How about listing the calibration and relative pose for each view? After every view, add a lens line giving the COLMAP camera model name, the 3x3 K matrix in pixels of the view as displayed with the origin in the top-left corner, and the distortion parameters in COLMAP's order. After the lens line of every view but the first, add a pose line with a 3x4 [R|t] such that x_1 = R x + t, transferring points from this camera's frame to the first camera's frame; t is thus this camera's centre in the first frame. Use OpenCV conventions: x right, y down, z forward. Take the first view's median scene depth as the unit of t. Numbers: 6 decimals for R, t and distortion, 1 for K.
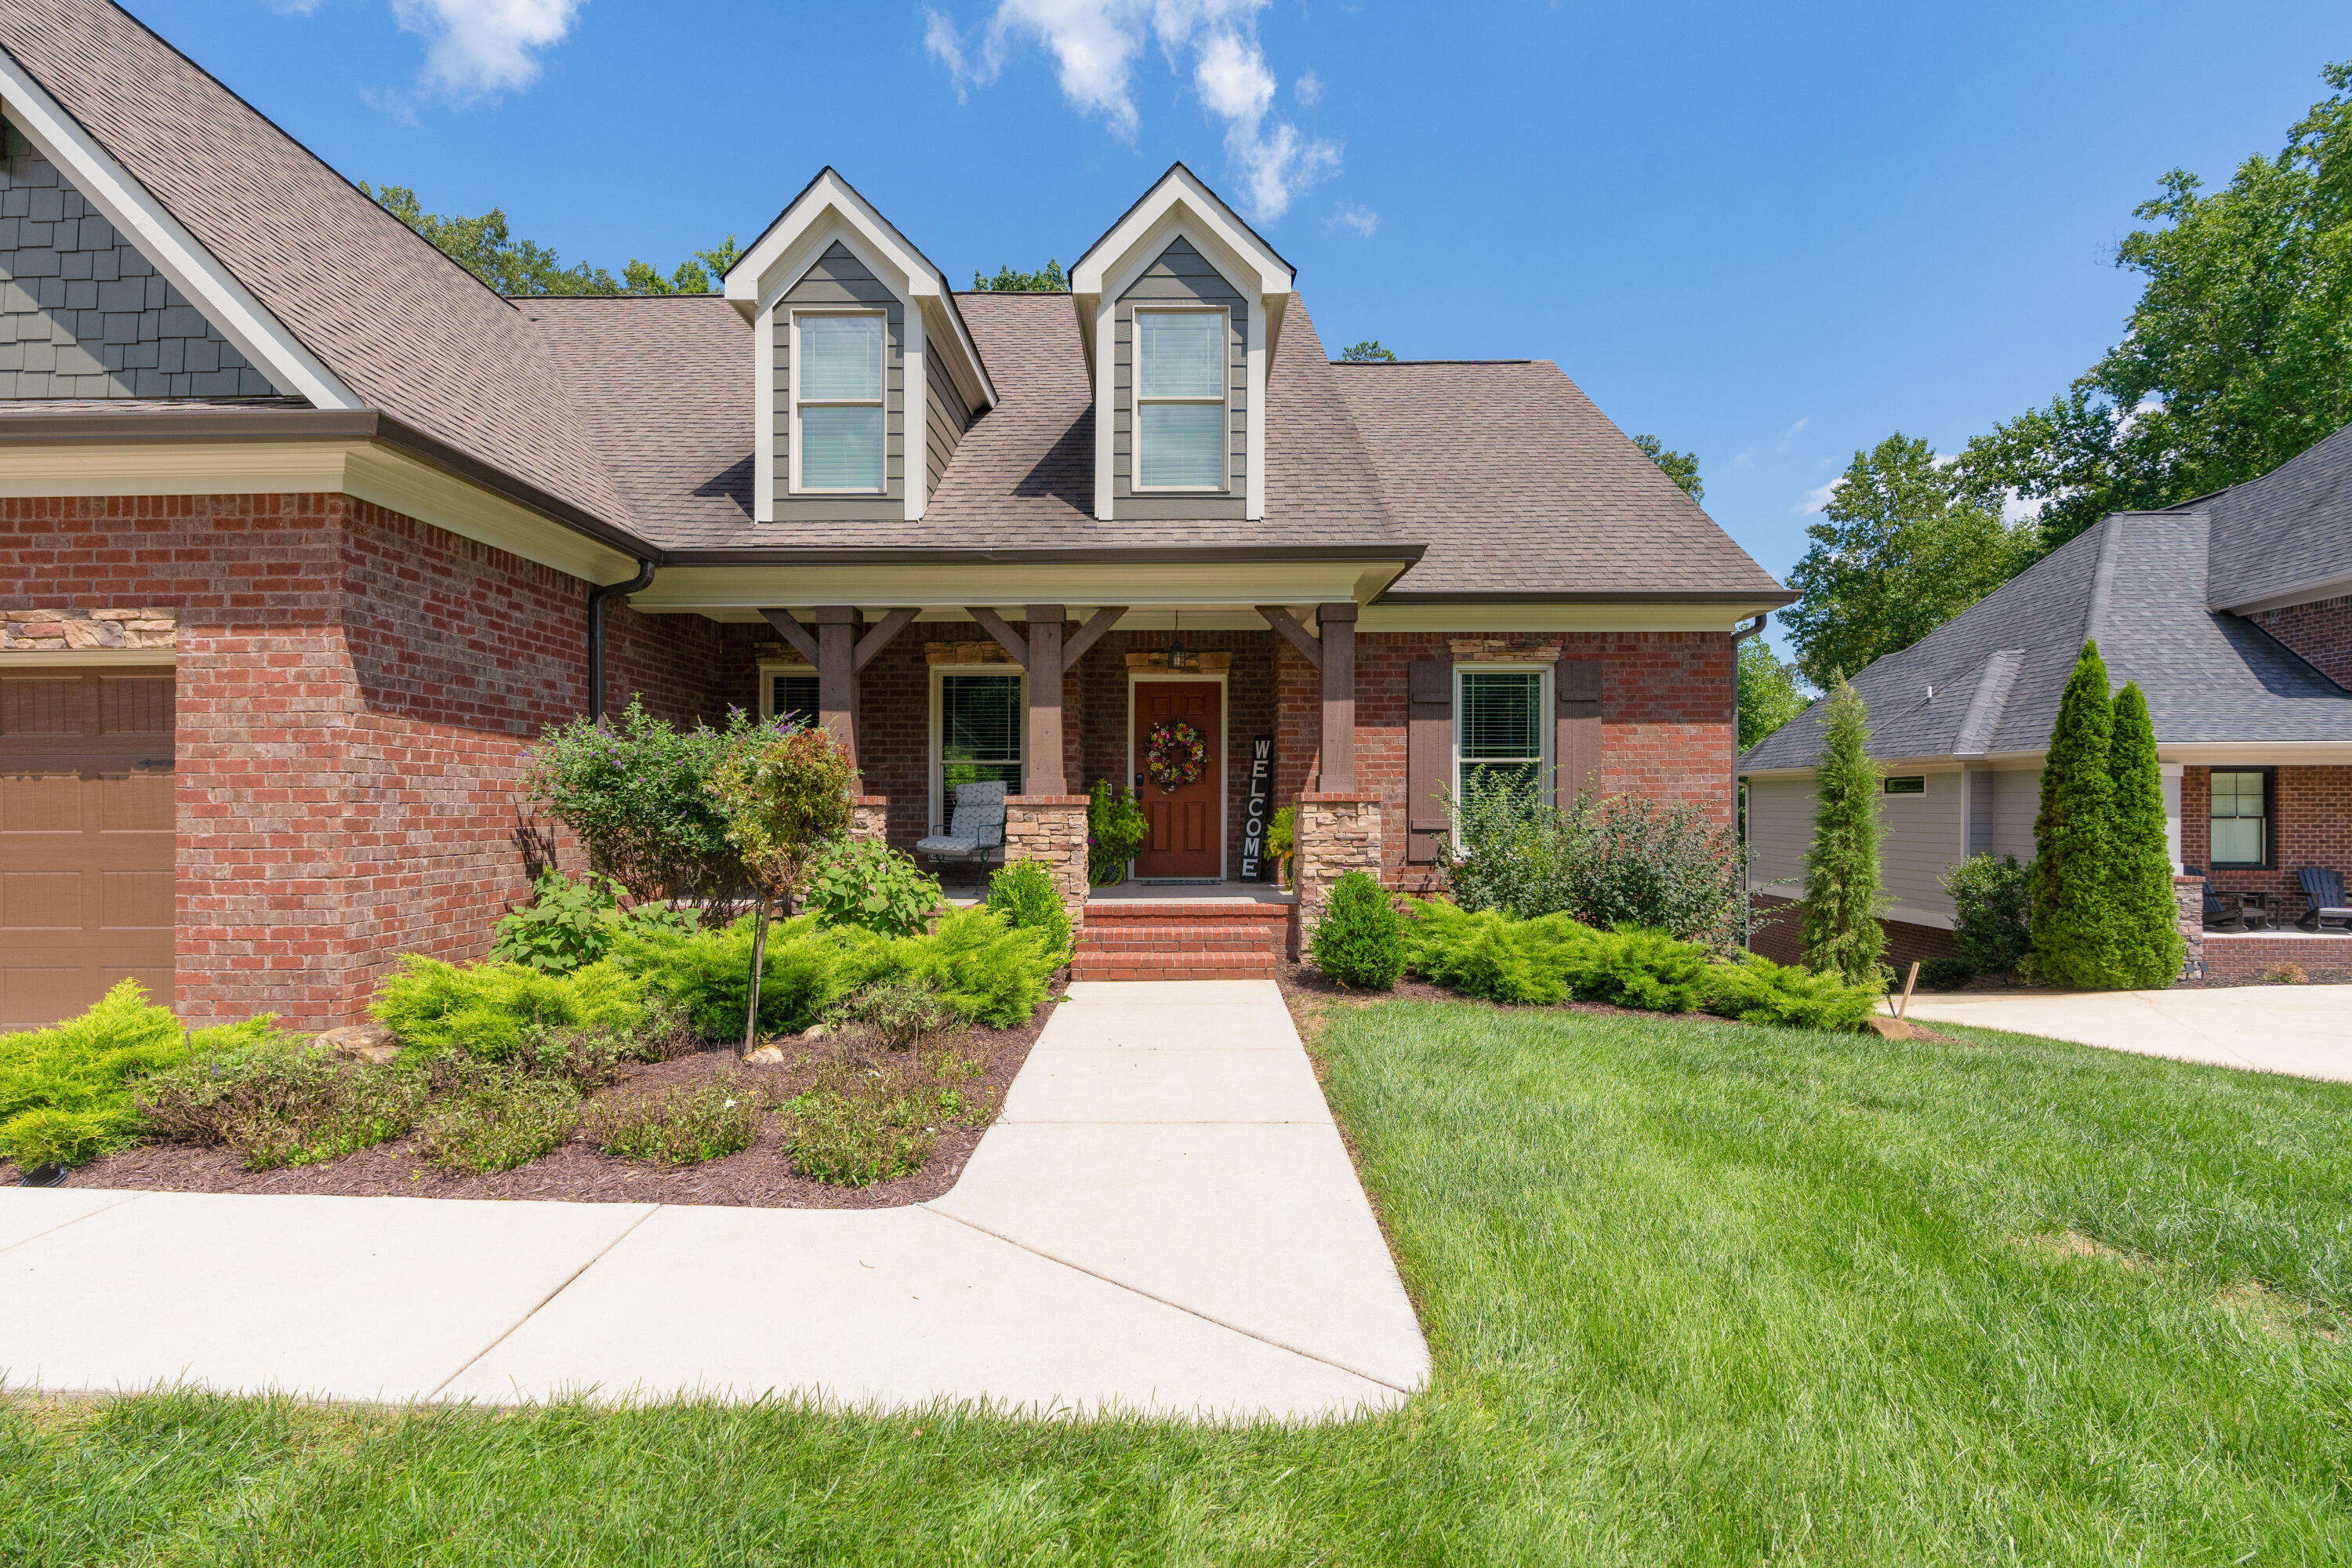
lens RADIAL K [[1080.8, 0, 1175.1], [0, 1080.8, 792.9], [0, 0, 1]] dist [-0.009624, 0.000390]
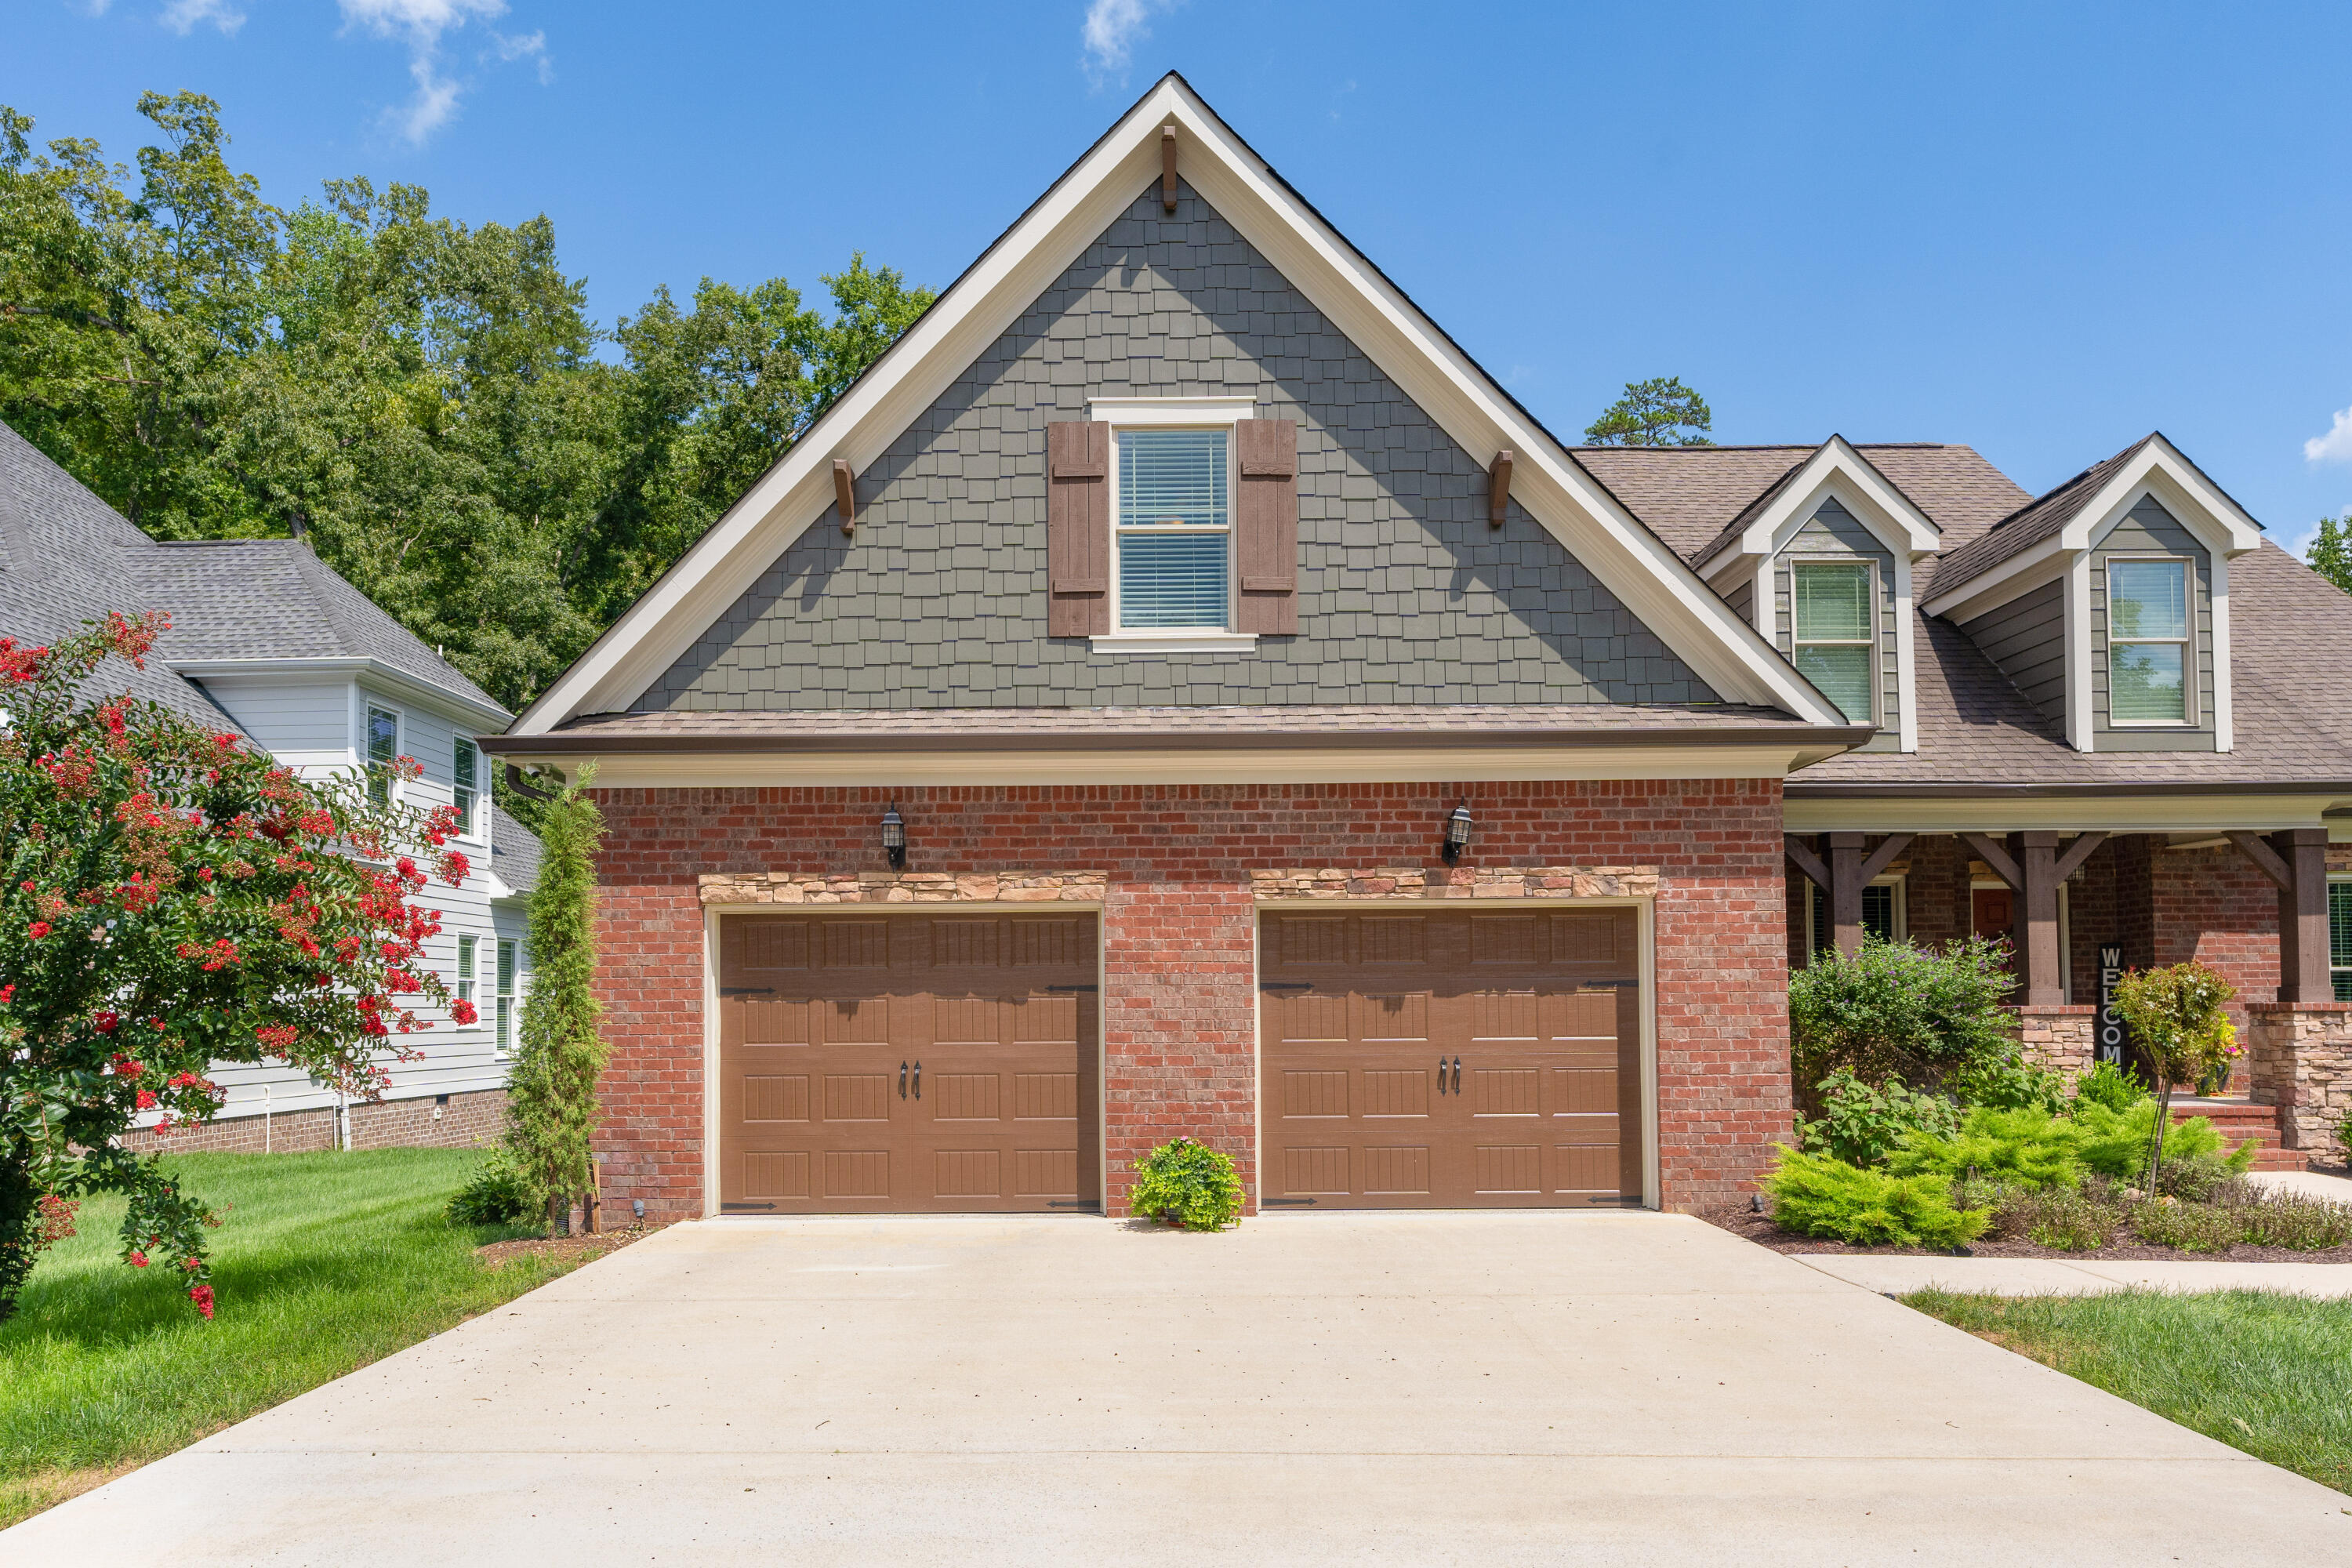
lens RADIAL K [[1611.4, 0, 1173.7], [0, 1611.4, 918.9], [0, 0, 1]] dist [0.008874, -0.001043]
pose [[0.999998, -0.000736, 0.001597, -1.521287], [0.000803, 0.999116, -0.042035, -0.025606], [-0.001564, 0.042036, 0.999115, -0.956452]]
